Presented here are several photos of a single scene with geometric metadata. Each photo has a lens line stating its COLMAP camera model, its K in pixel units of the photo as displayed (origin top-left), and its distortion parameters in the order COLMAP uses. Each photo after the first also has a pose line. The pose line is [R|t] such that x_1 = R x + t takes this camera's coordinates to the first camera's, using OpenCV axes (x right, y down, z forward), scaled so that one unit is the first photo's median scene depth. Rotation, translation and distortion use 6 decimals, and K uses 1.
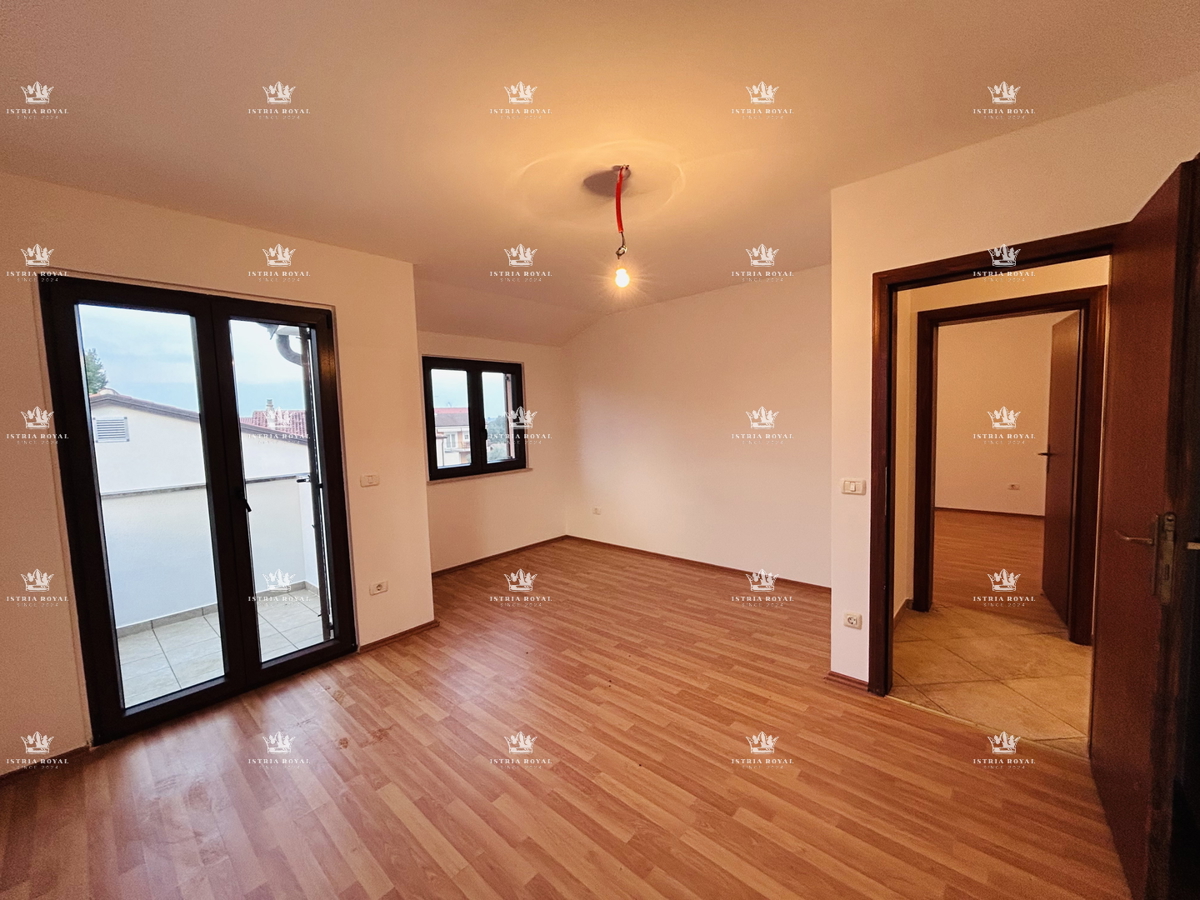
lens RADIAL K [[481.0, 0, 599.1], [0, 481.0, 450.5], [0, 0, 1]] dist [-0.003308, -0.000074]
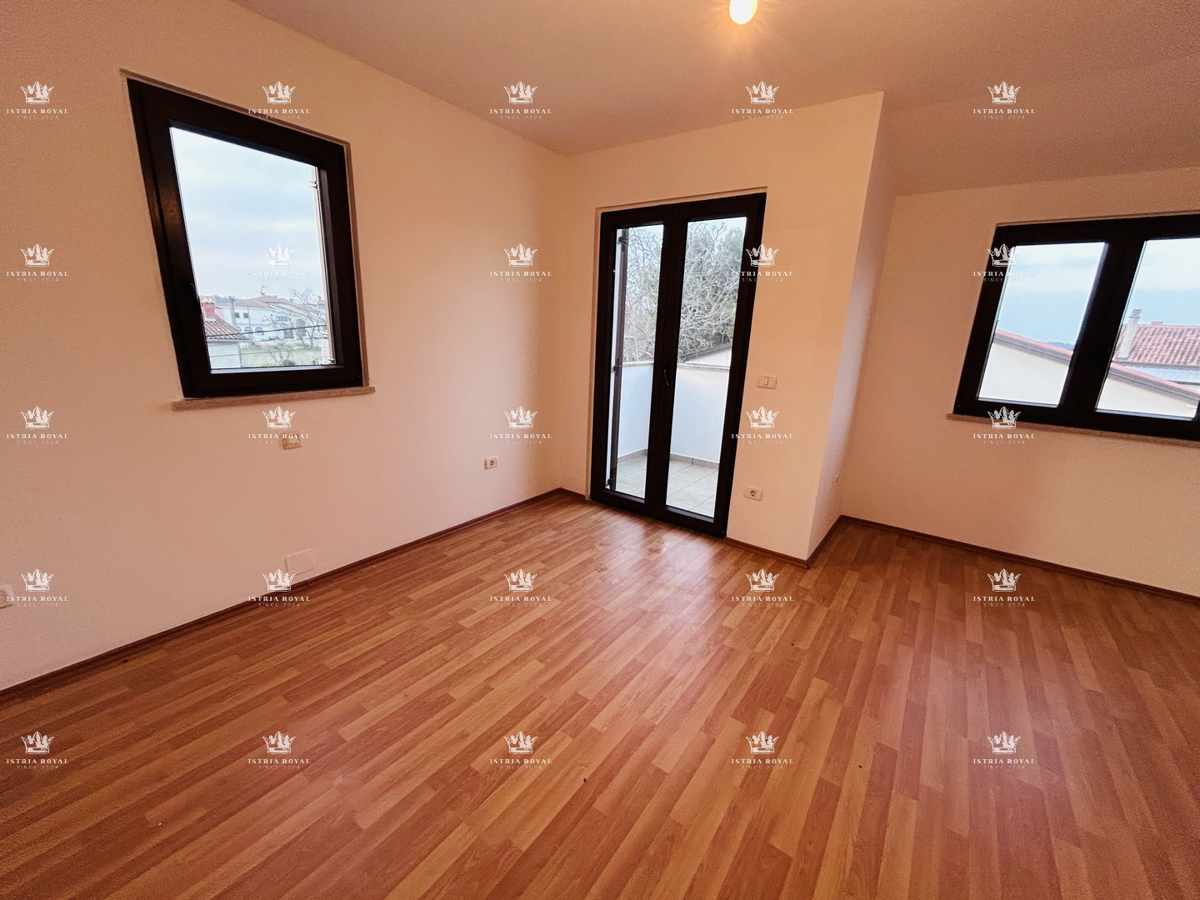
lens RADIAL K [[481.0, 0, 599.1], [0, 481.0, 450.5], [0, 0, 1]] dist [-0.003308, -0.000074]
pose [[0.101072, 0.287087, -0.952557, 0.453470], [-0.114207, 0.954479, 0.275548, -0.034272], [0.988302, 0.080939, 0.129259, 0.609046]]
